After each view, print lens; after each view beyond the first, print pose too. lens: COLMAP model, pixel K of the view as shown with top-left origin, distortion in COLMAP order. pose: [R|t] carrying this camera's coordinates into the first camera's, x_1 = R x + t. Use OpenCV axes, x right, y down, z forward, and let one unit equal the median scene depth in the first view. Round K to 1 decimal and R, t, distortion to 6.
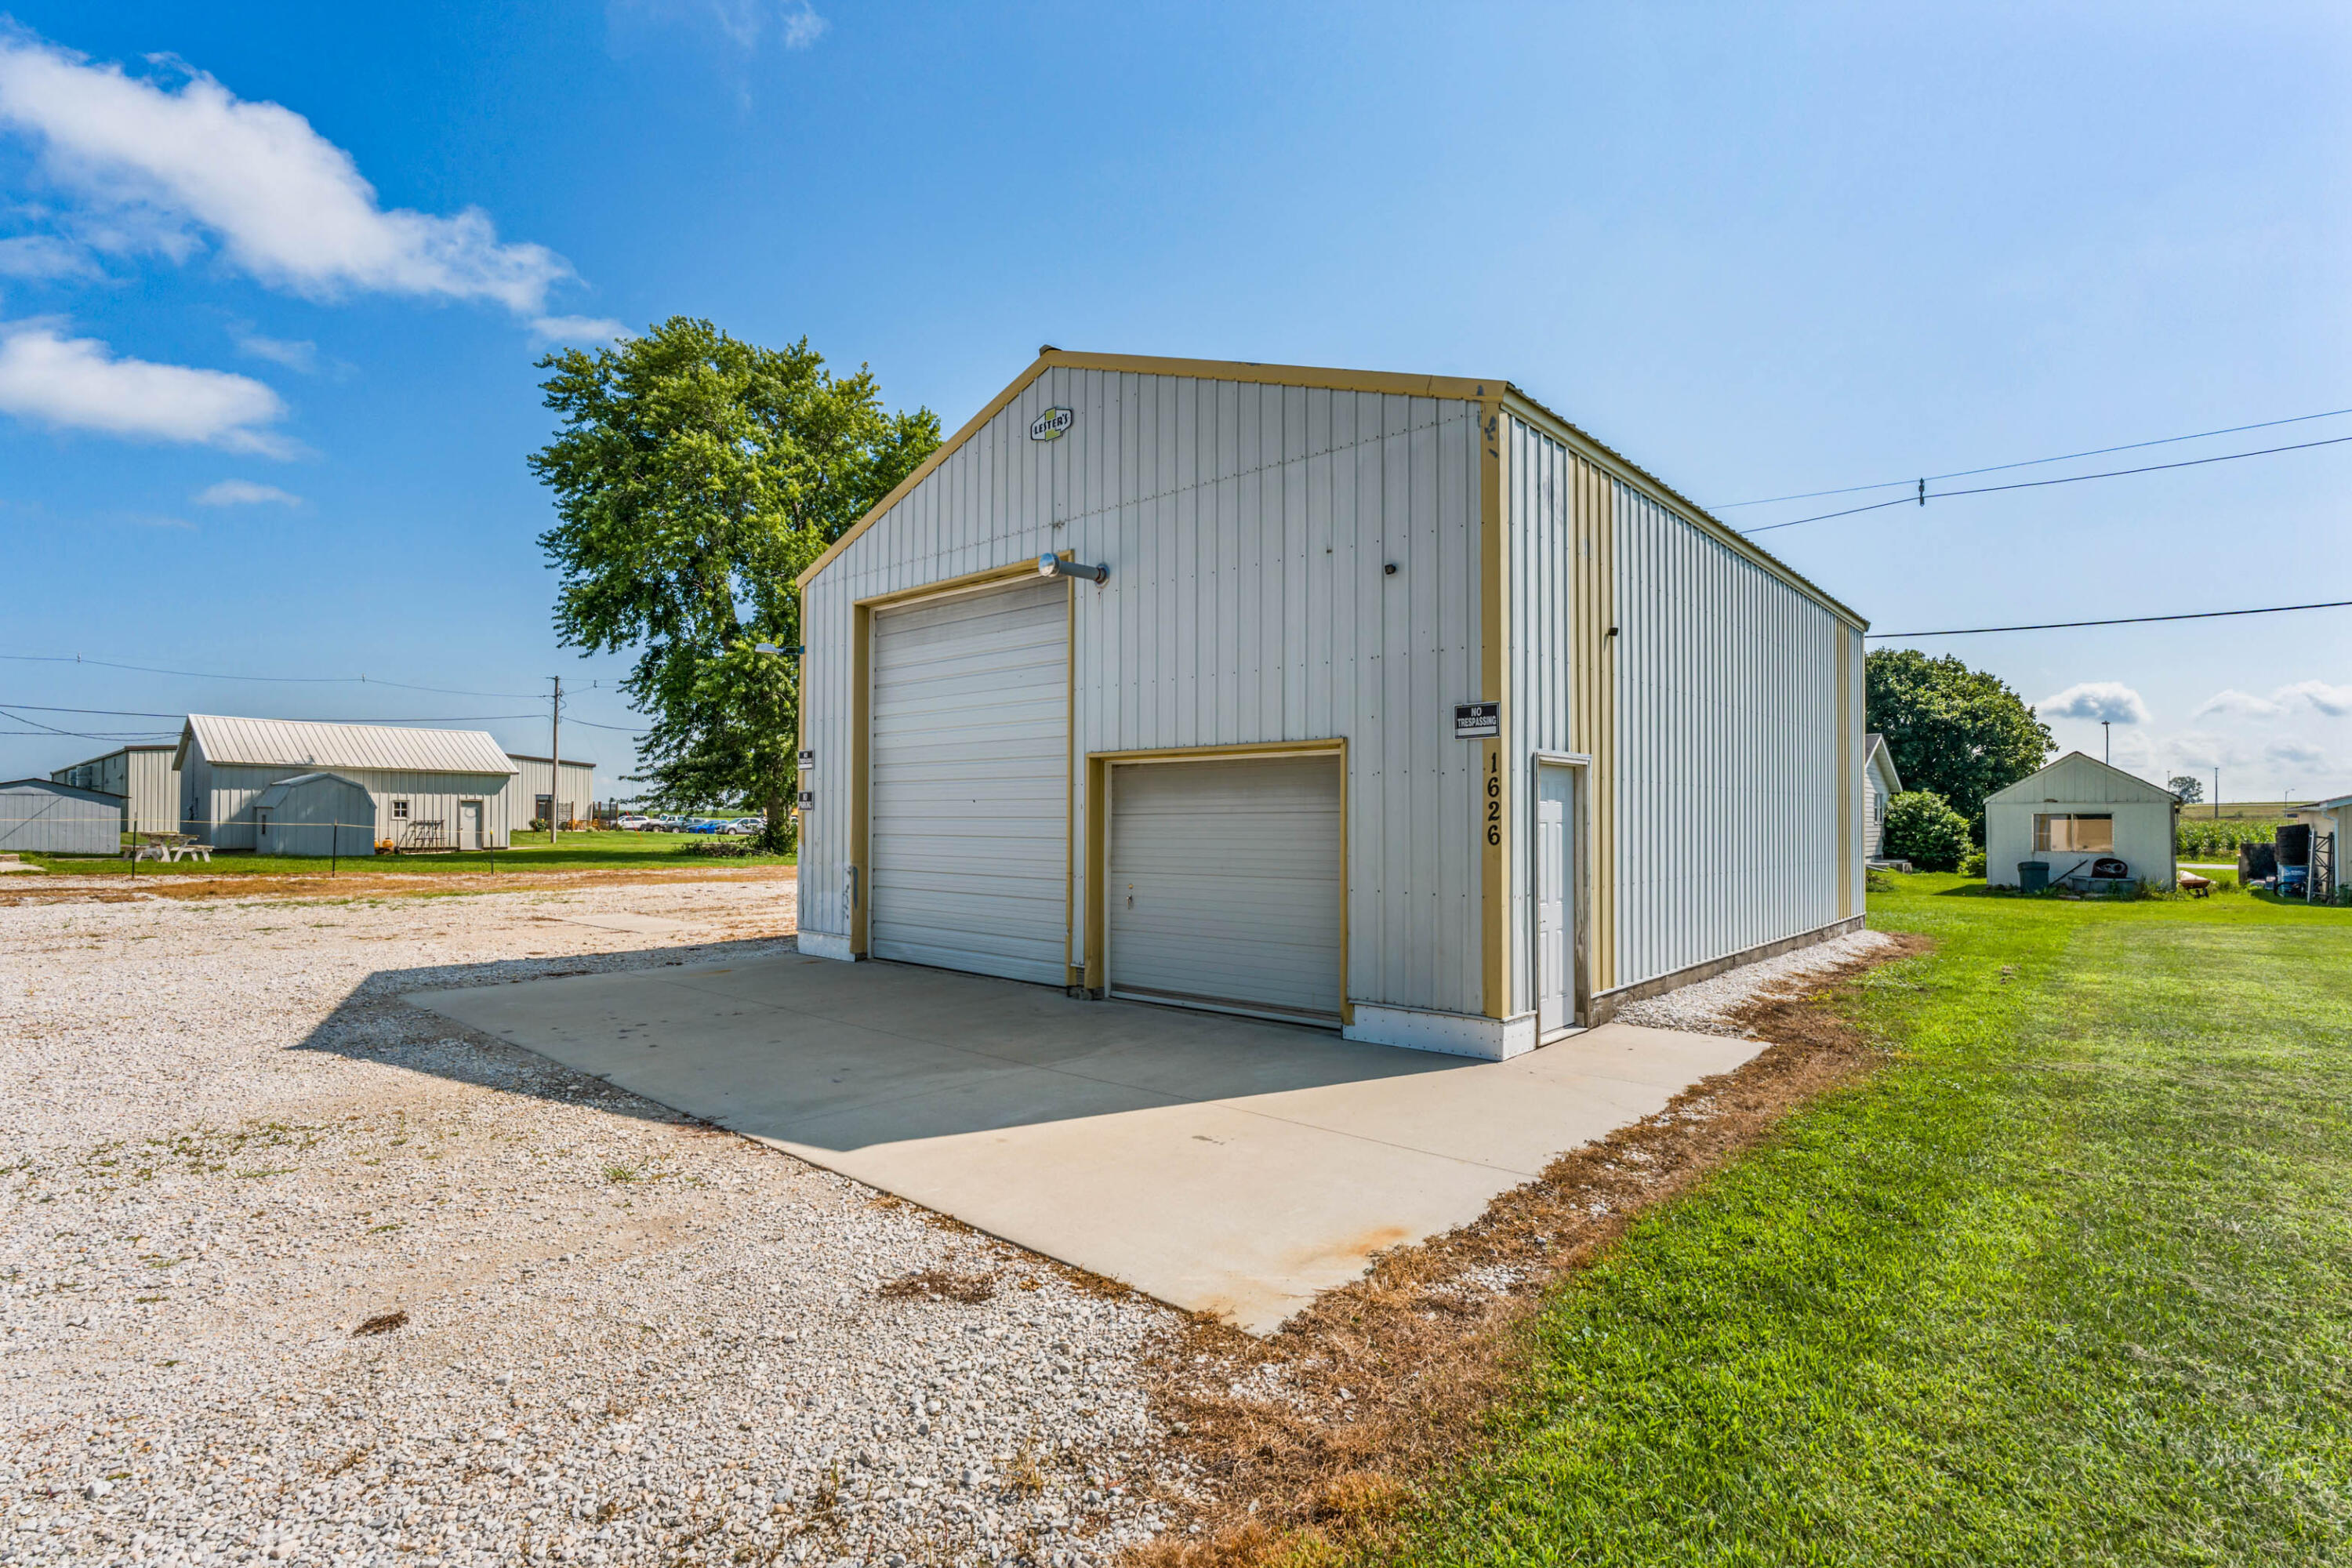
lens RADIAL K [[1113.1, 0, 1171.1], [0, 1113.1, 806.1], [0, 0, 1]] dist [-0.001938, 0.000514]
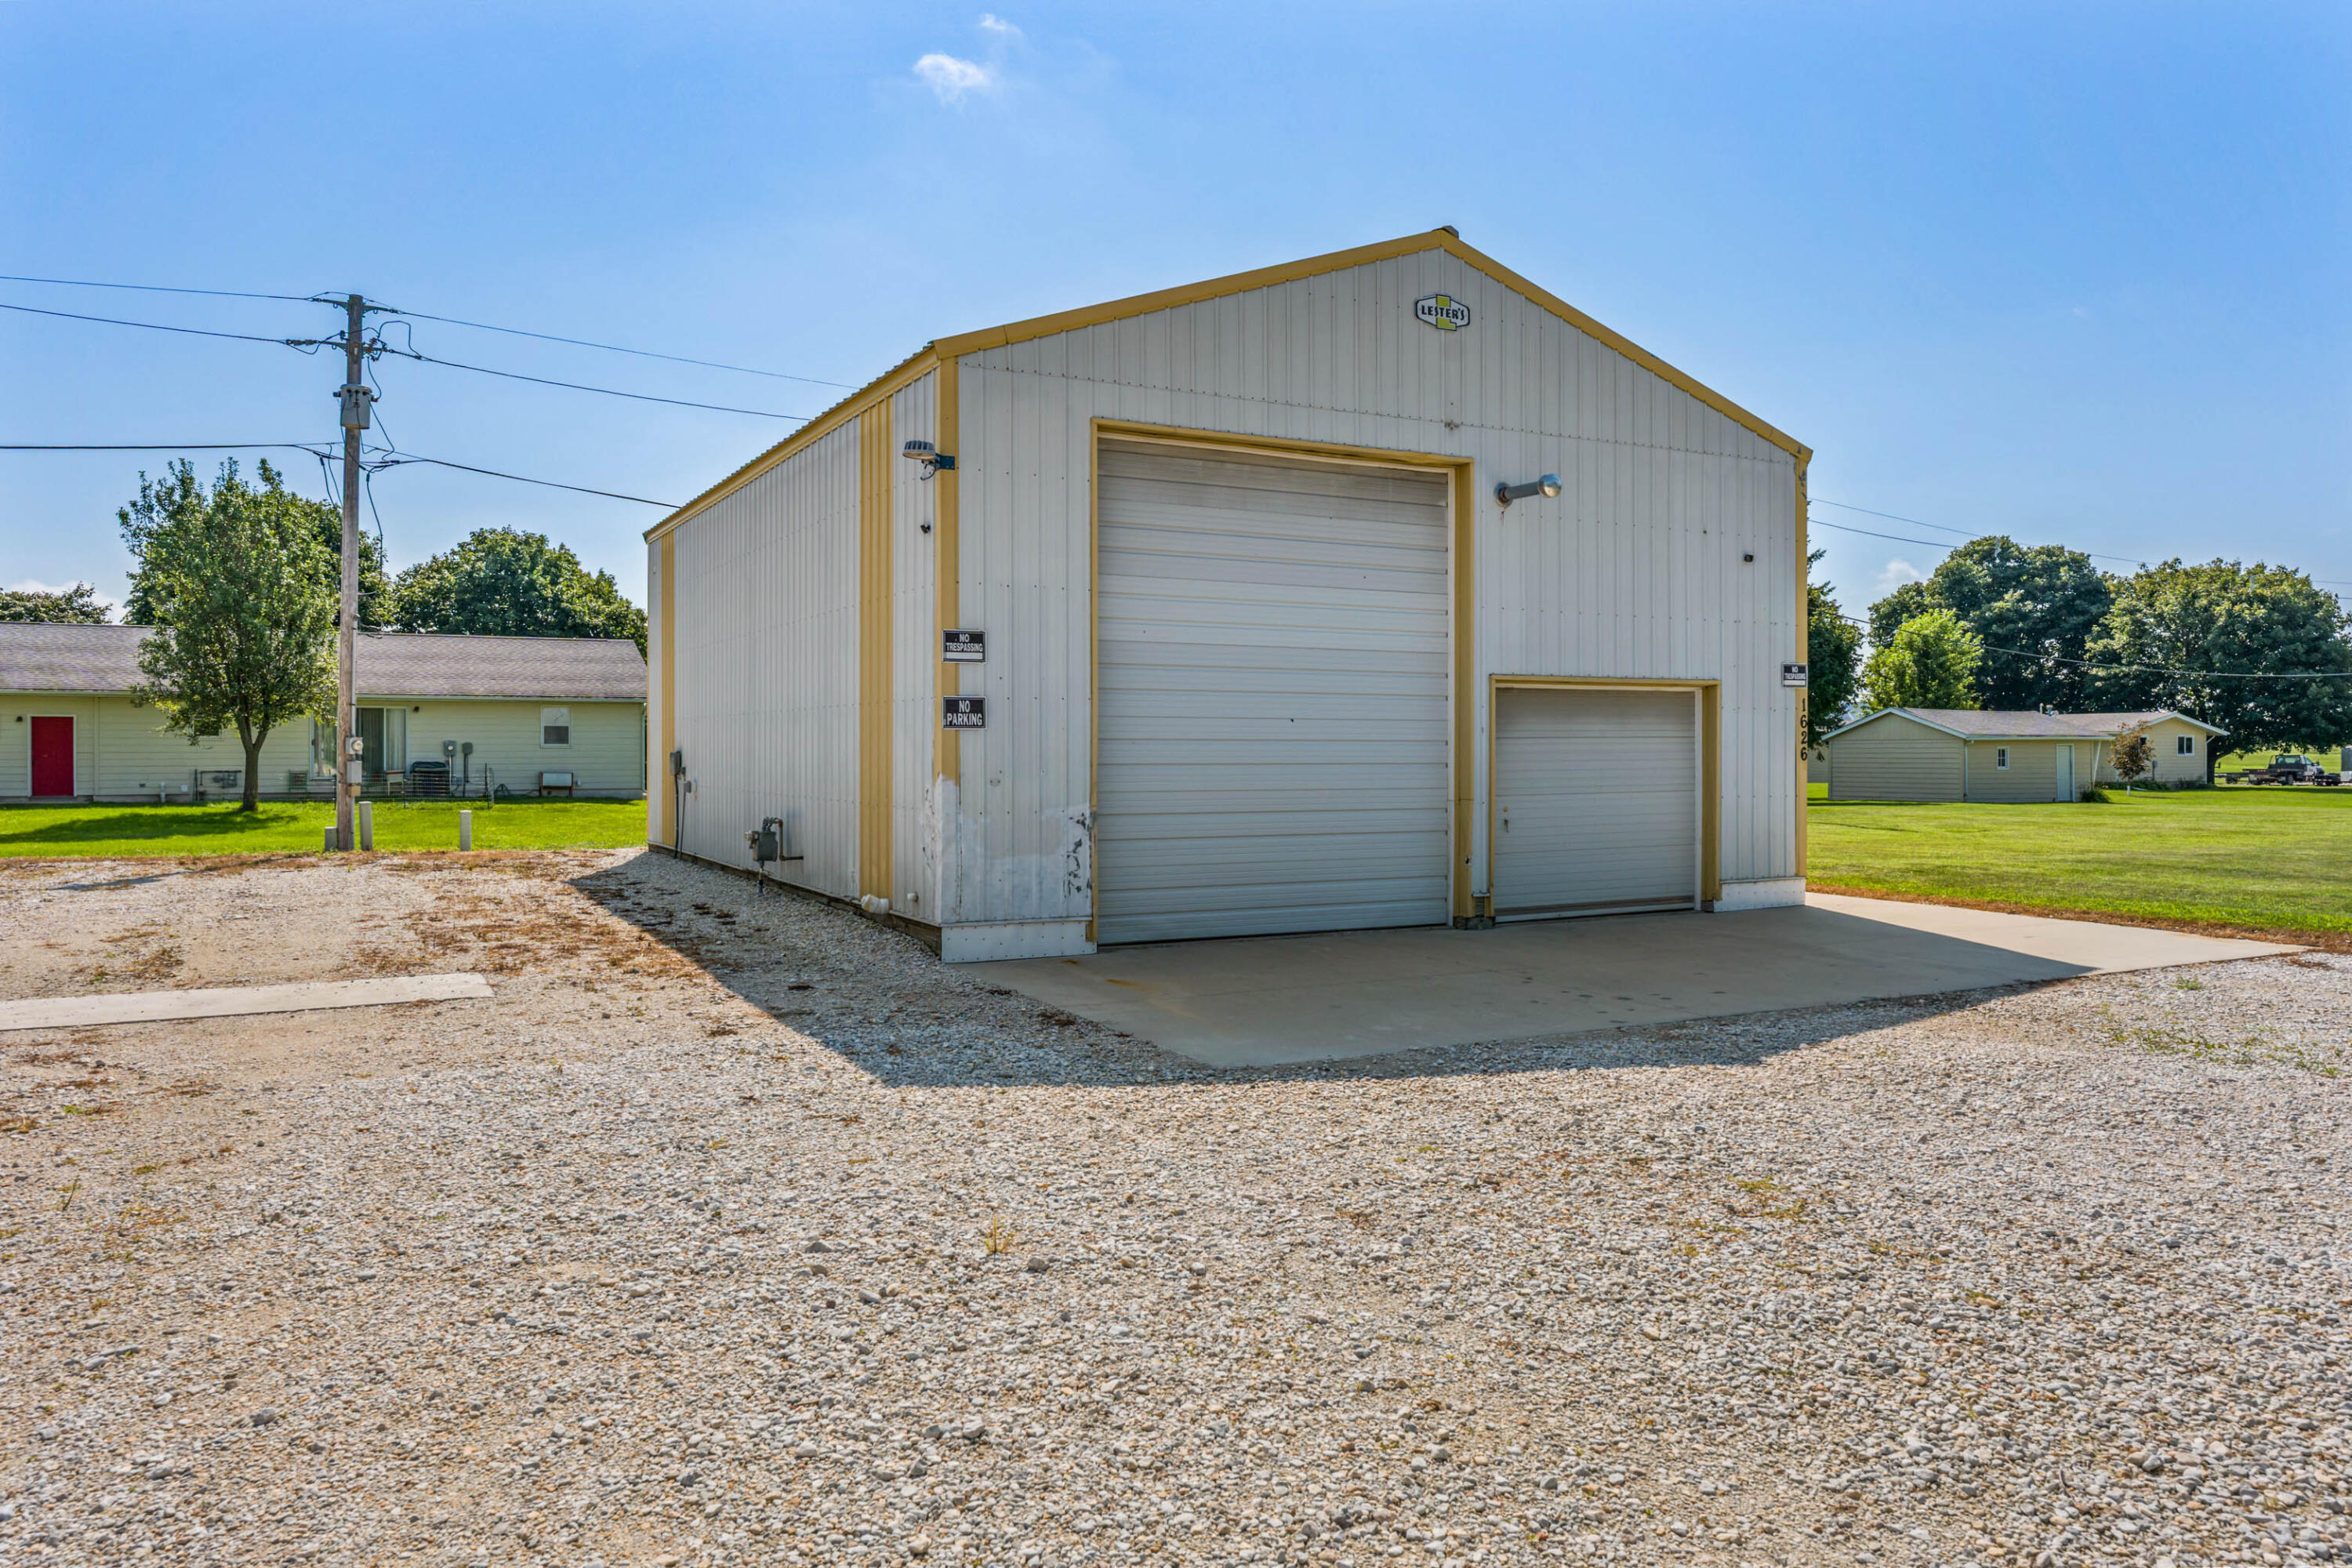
lens RADIAL K [[1615.4, 0, 1177.3], [0, 1615.4, 753.2], [0, 0, 1]] dist [0.004952, 0.001098]
pose [[0.337388, -0.006733, 0.941341, -2.030469], [-0.011585, 0.999869, 0.011304, 0.010710], [-0.941294, -0.014719, 0.337266, 1.061553]]
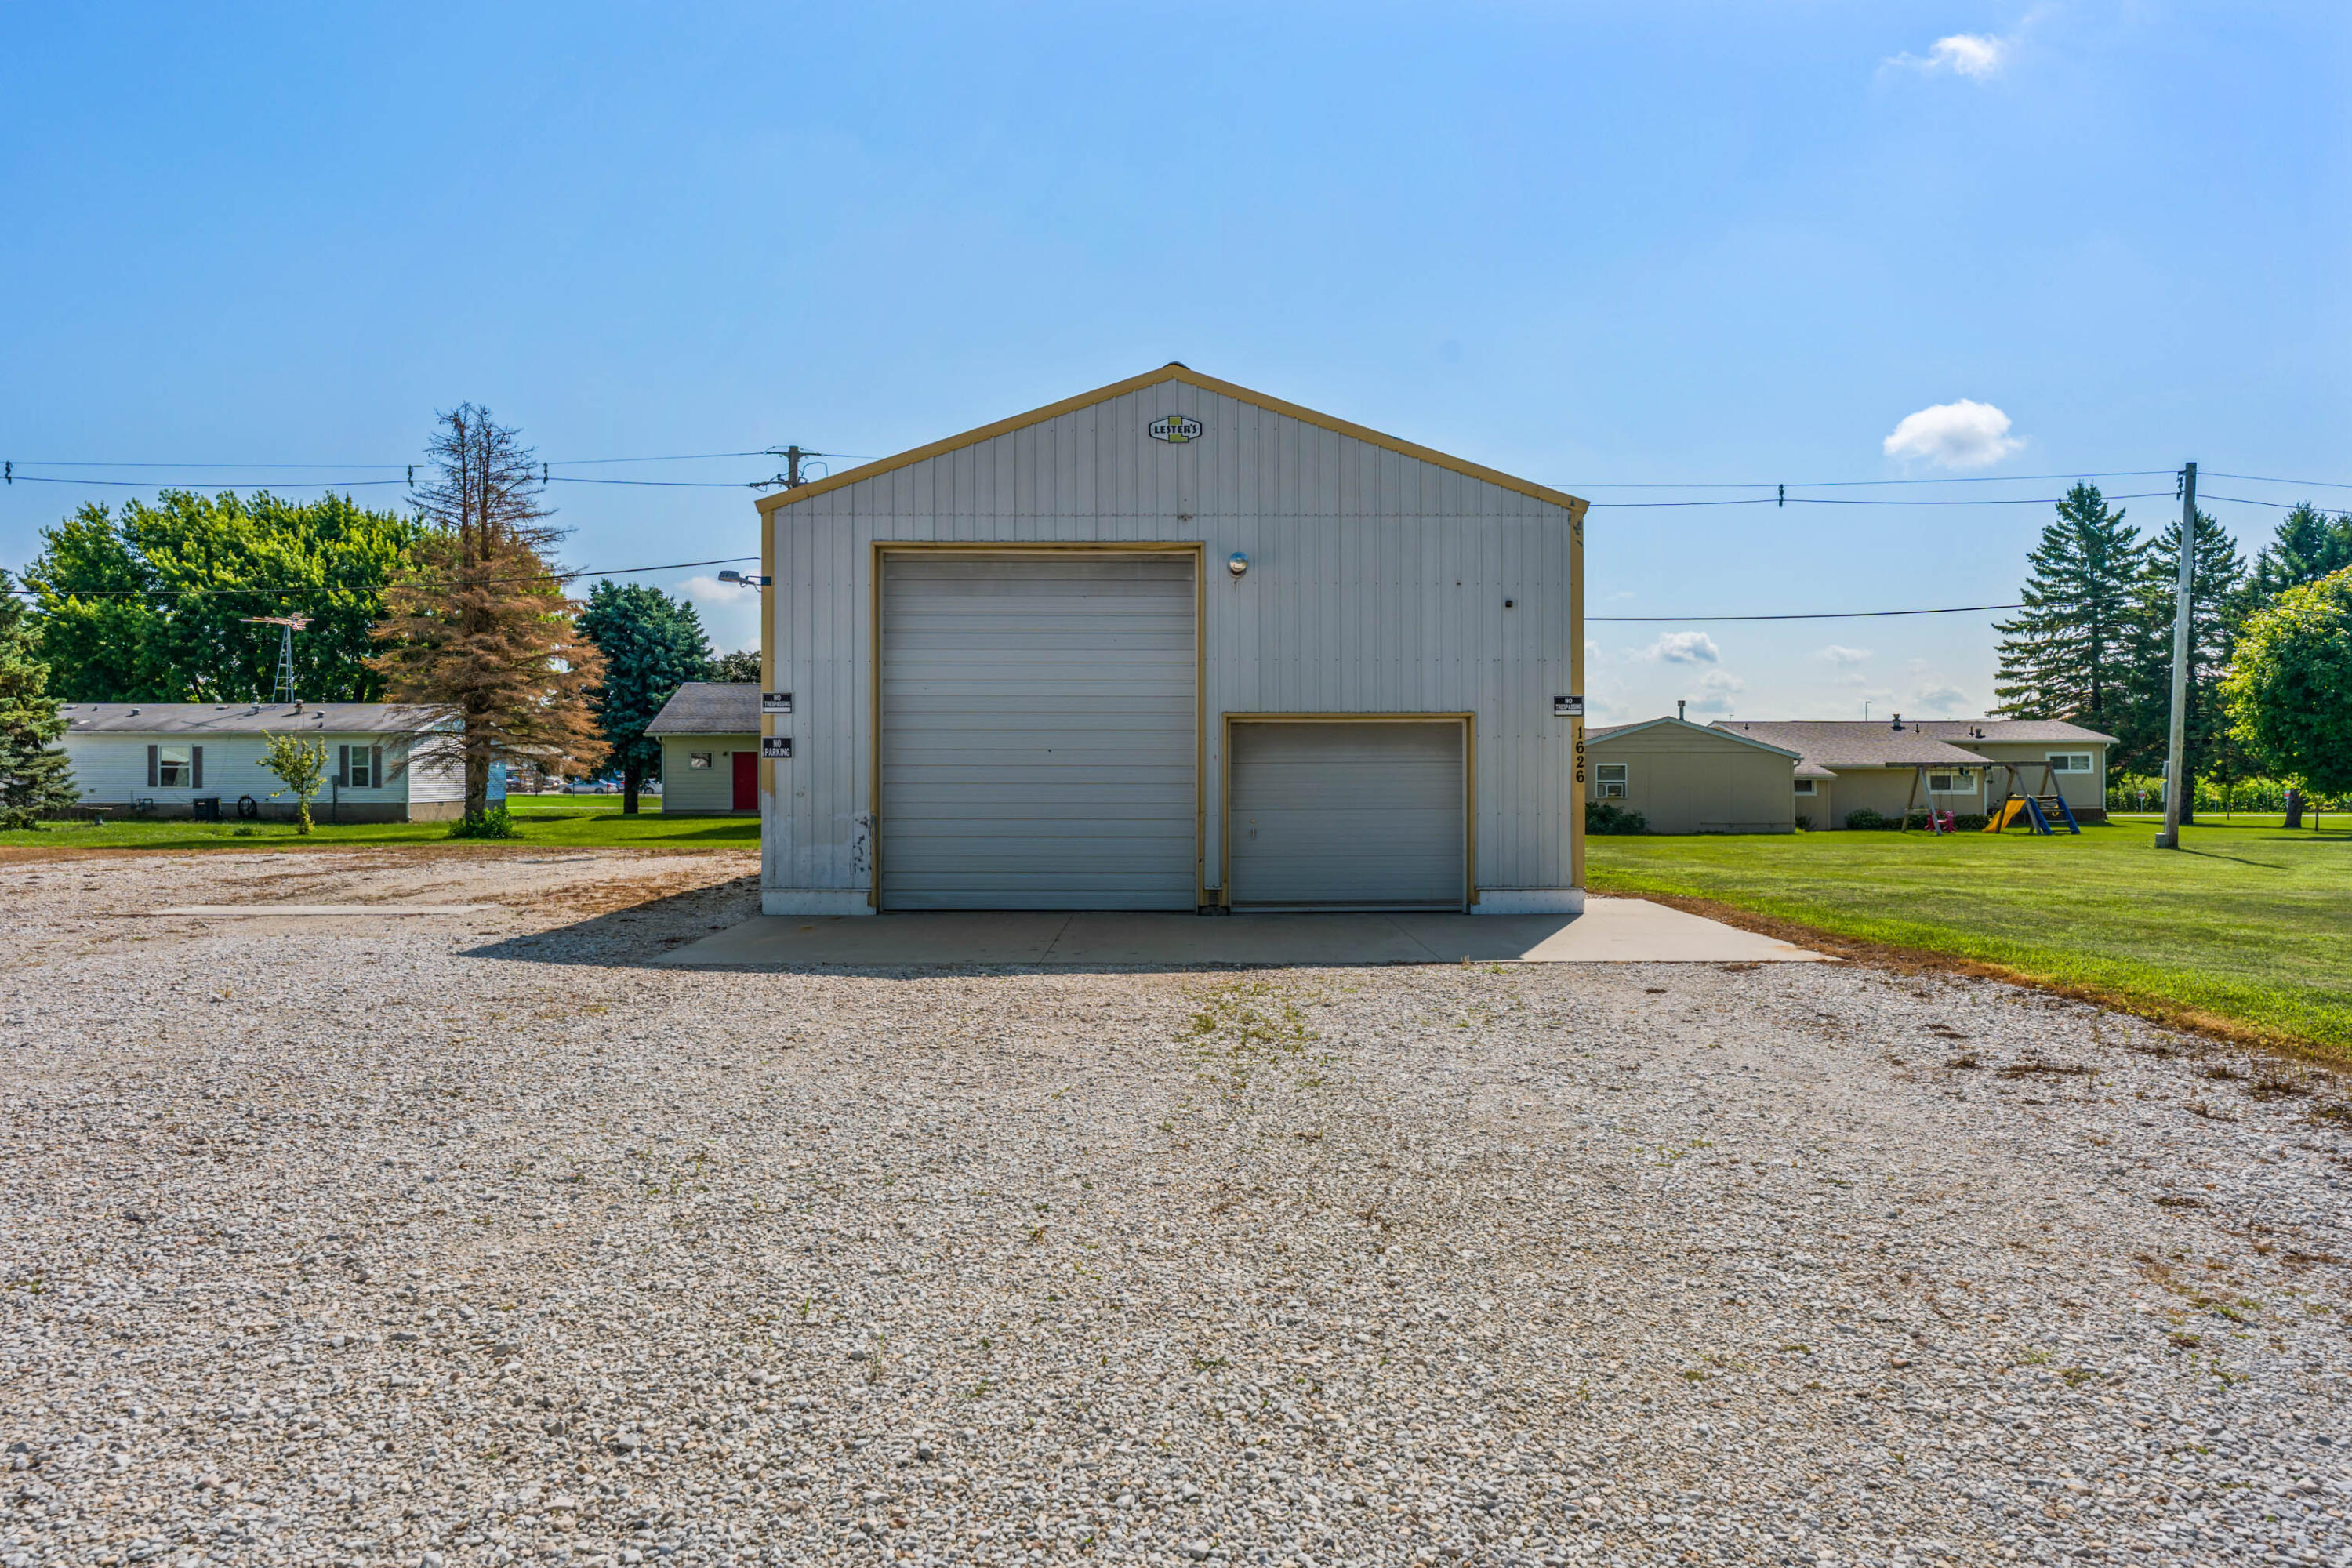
lens RADIAL K [[1628.6, 0, 1176.0], [0, 1628.6, 784.0], [0, 0, 1]] dist [-0.000941, 0.000784]
pose [[0.738886, -0.007203, 0.673792, -1.781842], [-0.006100, 0.999830, 0.017377, -0.000805], [-0.673803, -0.016950, 0.738716, -0.379840]]
